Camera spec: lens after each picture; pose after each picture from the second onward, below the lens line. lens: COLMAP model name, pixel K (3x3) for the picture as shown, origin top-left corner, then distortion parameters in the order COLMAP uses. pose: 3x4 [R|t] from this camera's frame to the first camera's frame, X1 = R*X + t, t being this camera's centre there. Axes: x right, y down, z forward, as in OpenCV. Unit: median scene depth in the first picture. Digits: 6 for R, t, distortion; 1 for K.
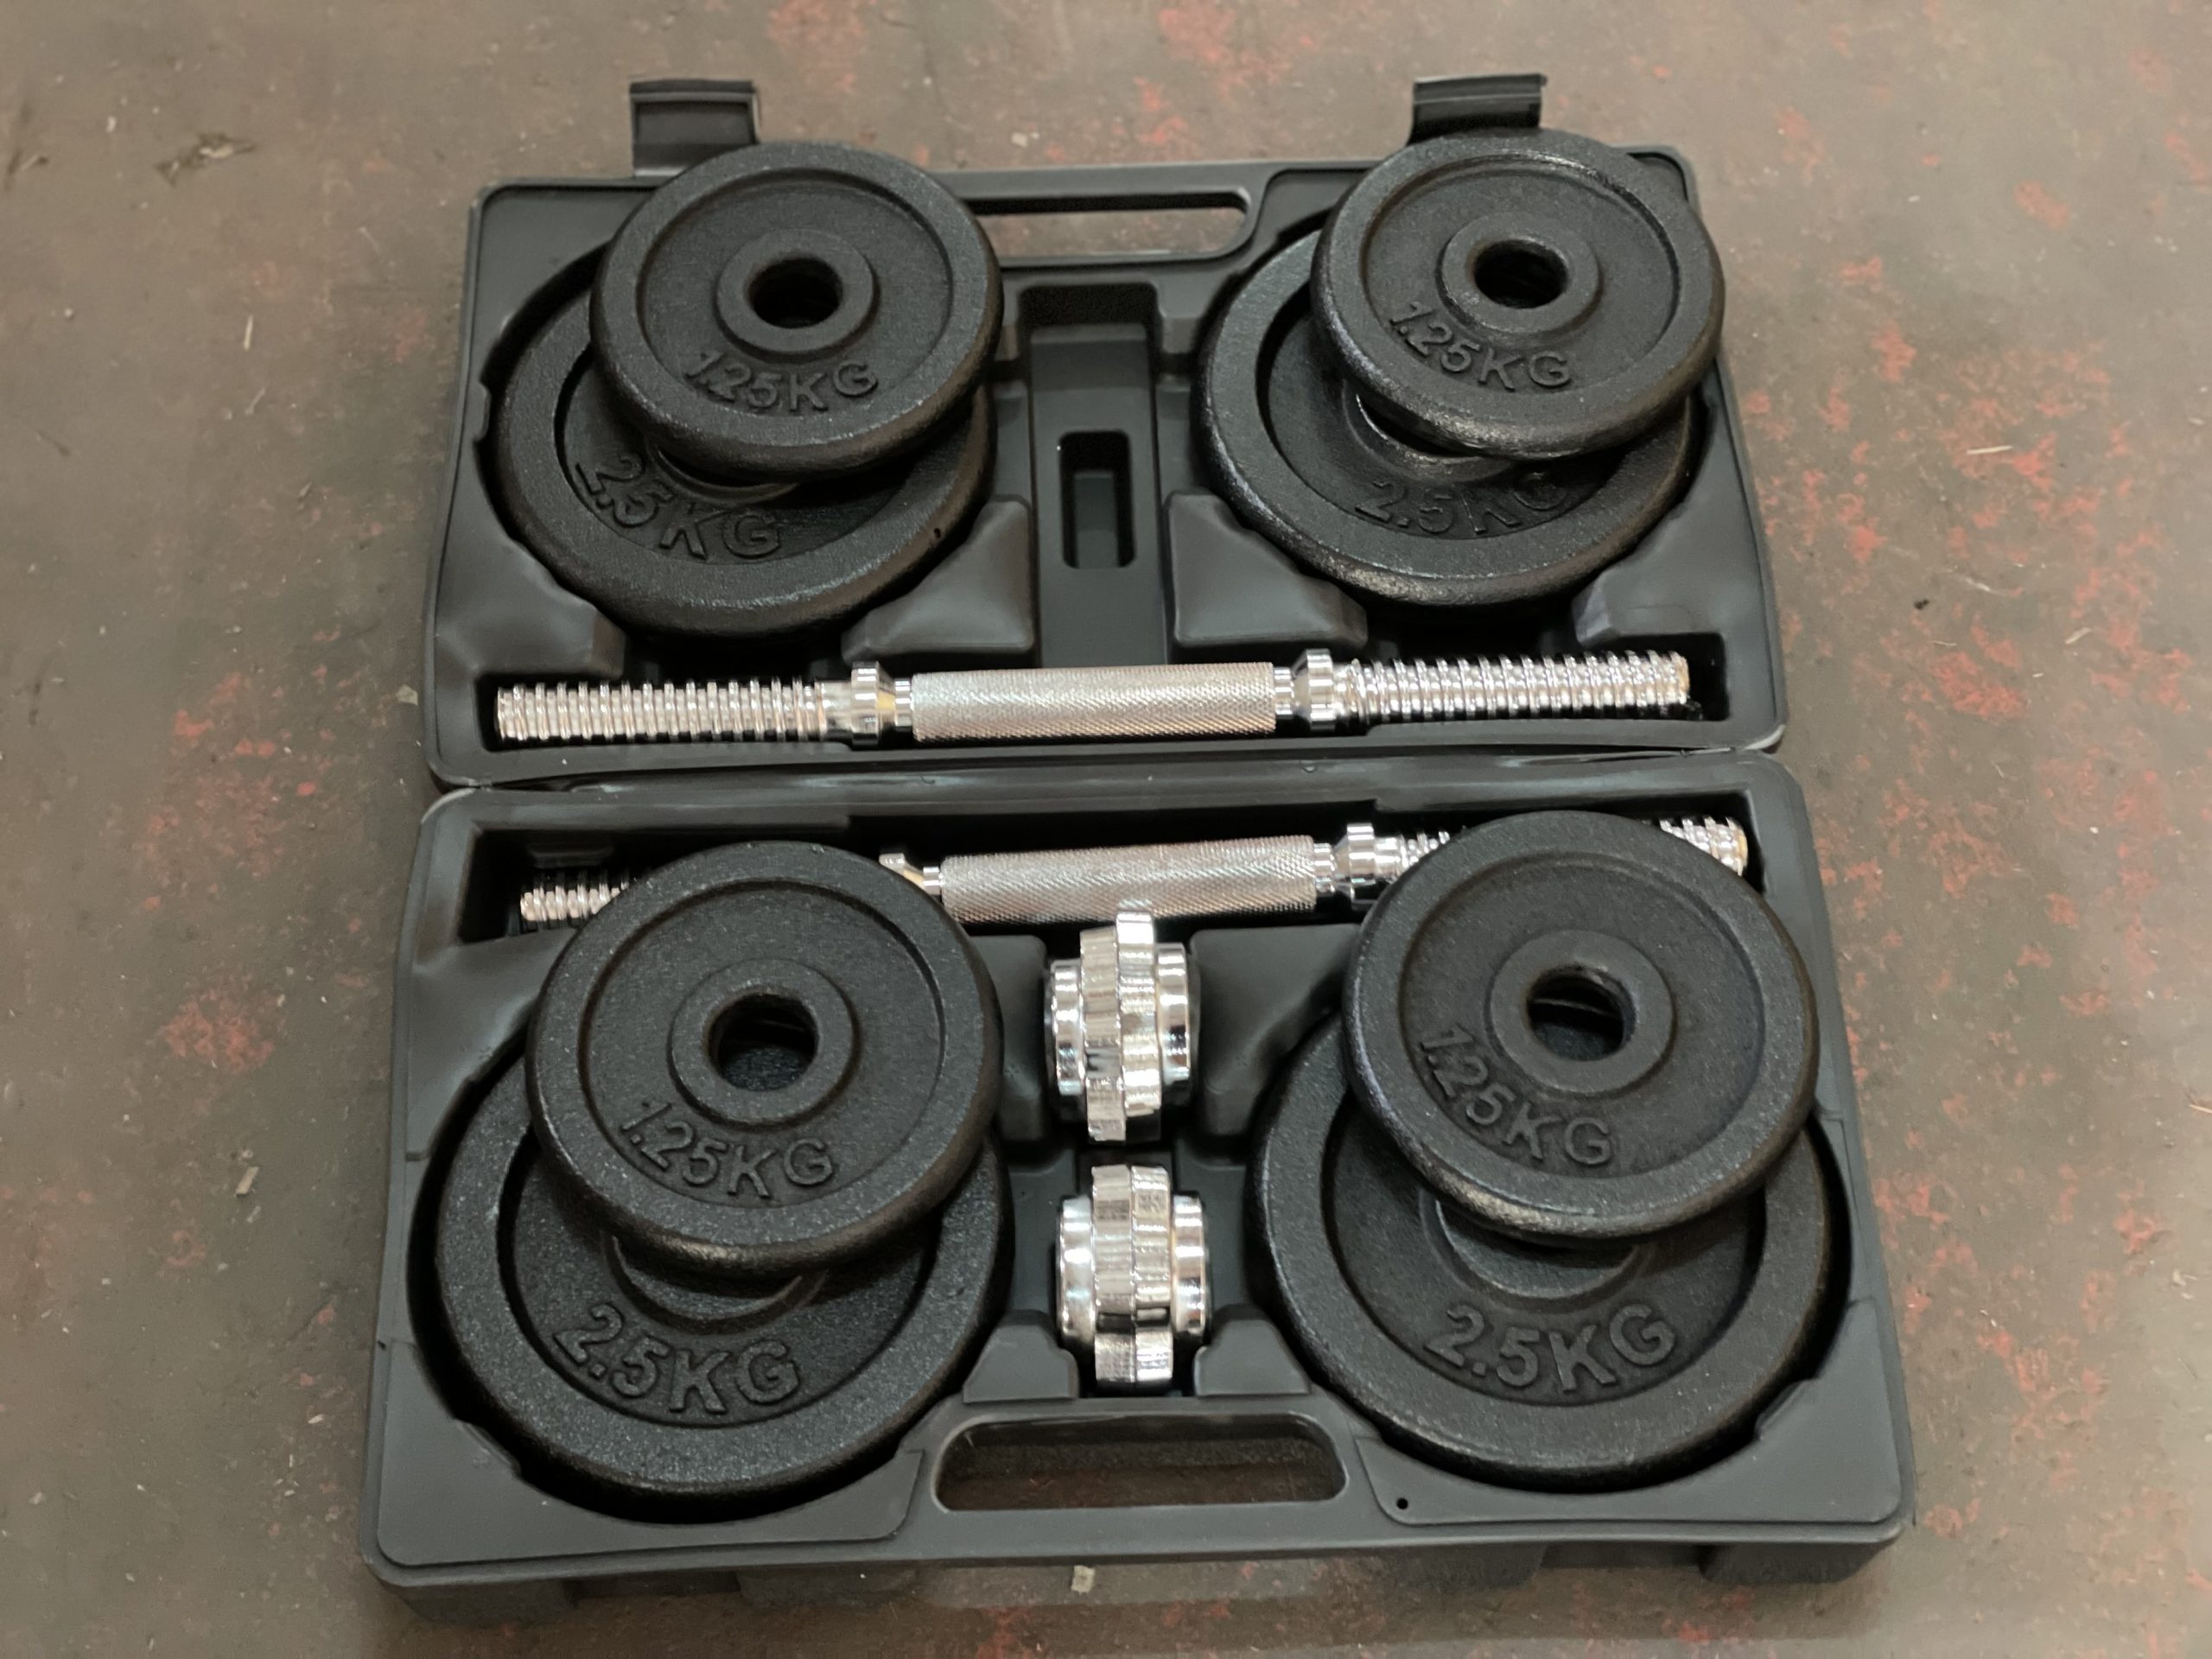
lens RADIAL K [[3339.9, 0, 1106.0], [0, 3339.9, 829.5], [0, 0, 1]] dist [0.020209, 0.101163]
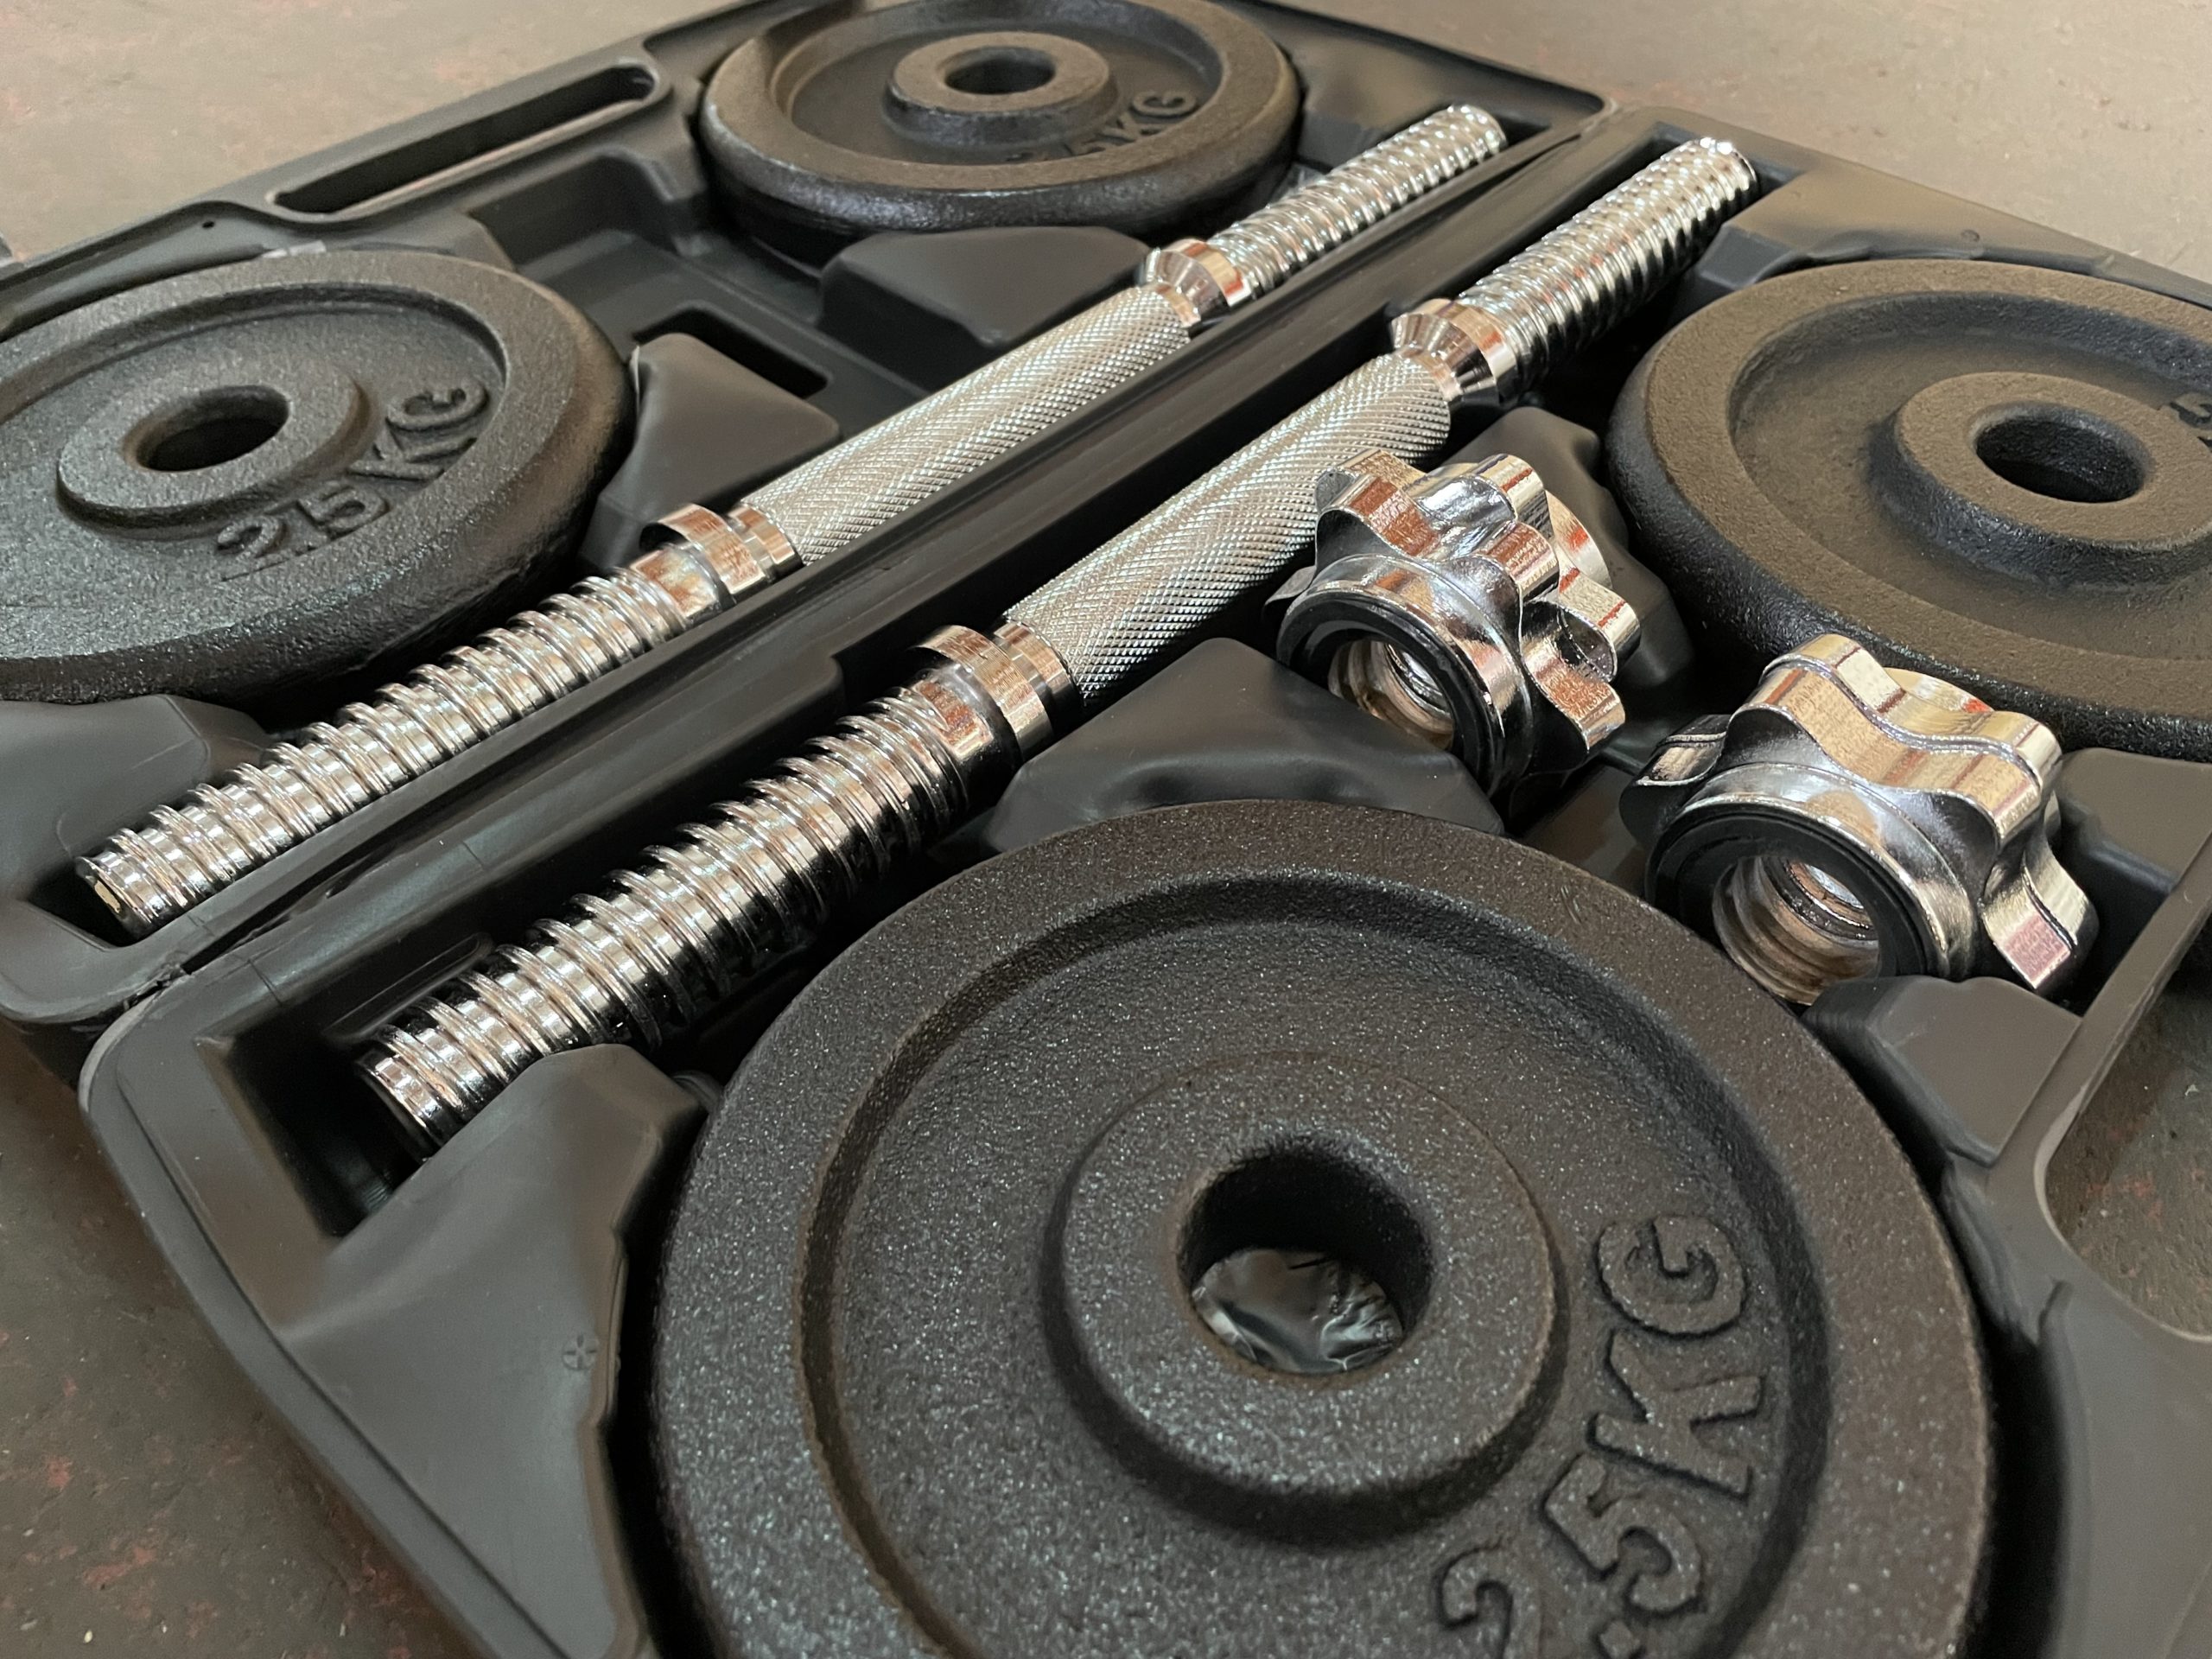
lens RADIAL K [[1645.1, 0, 1106.0], [0, 1645.1, 829.5], [0, 0, 1]] dist [-0.004073, -0.017126]
pose [[0.699725, -0.513527, 0.496663, -0.190327], [0.616204, 0.785603, -0.055863, 0.061790], [-0.361492, 0.345135, 0.866144, 0.719144]]
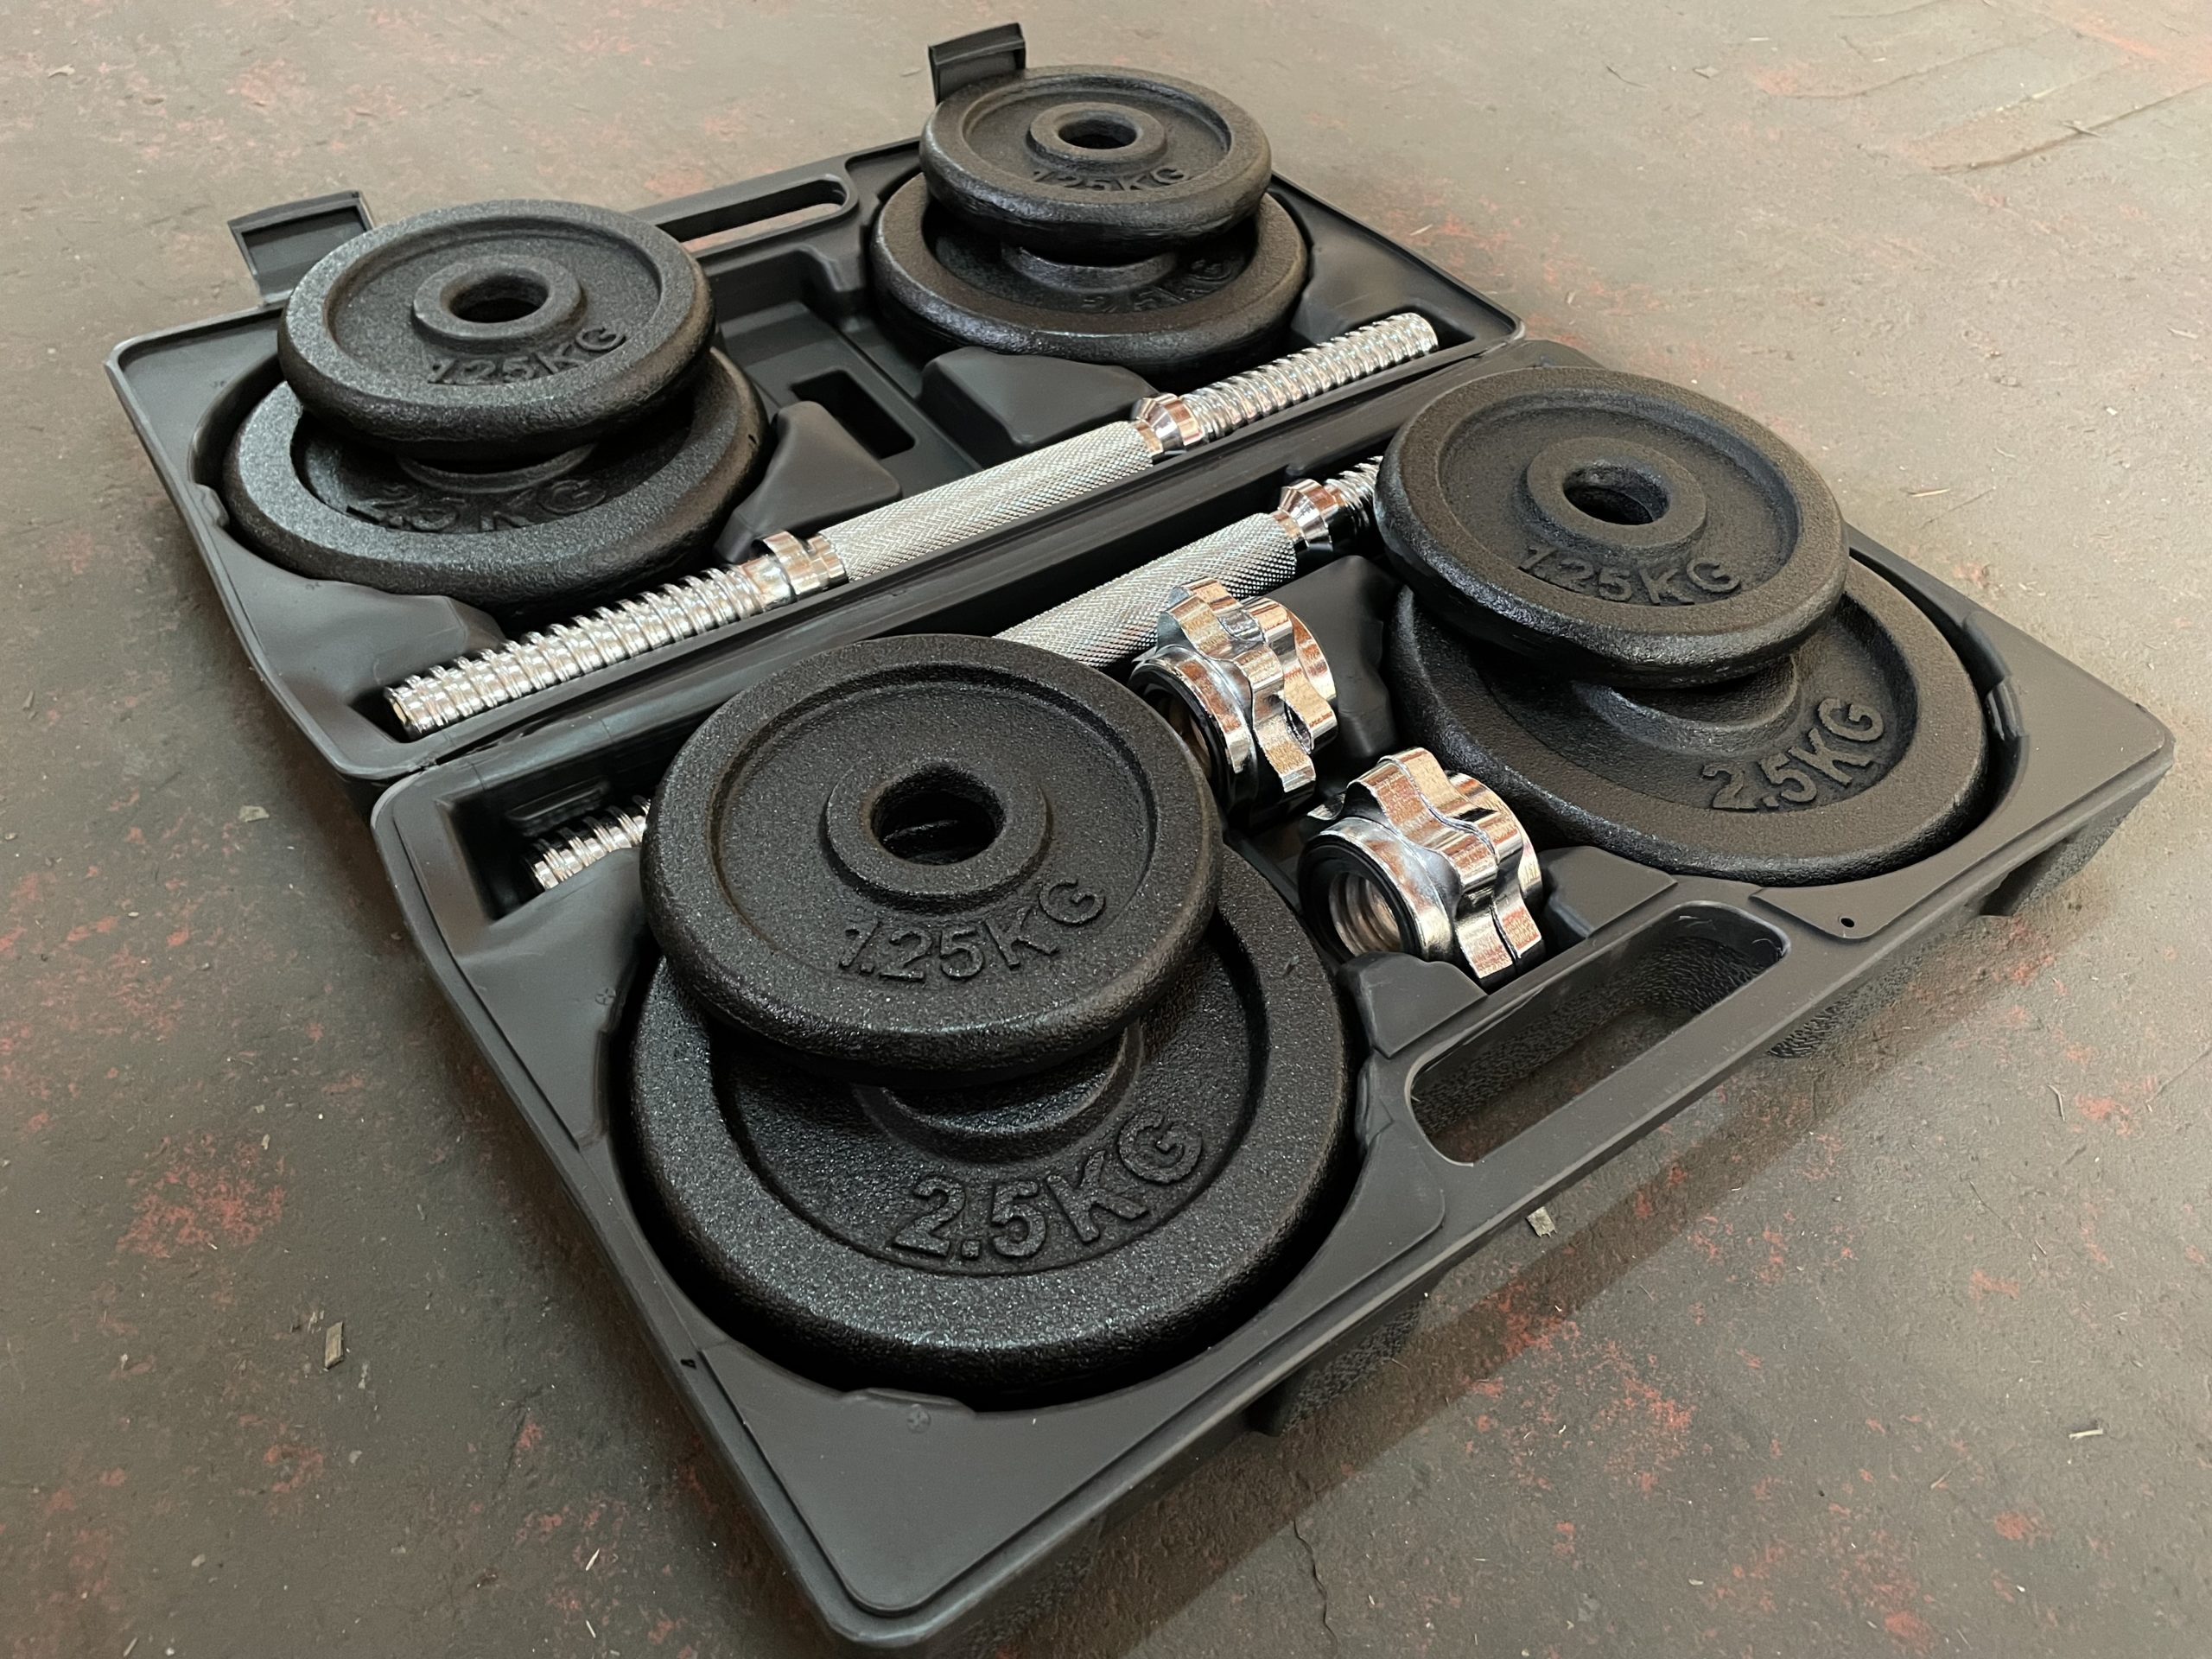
lens RADIAL K [[1694.6, 0, 1106.0], [0, 1694.6, 829.5], [0, 0, 1]] dist [0.003720, 0.000960]
pose [[0.829263, -0.377426, 0.412156, -0.217769], [0.452391, 0.886358, -0.098547, 0.113977], [-0.328123, 0.268177, 0.905768, 0.547866]]
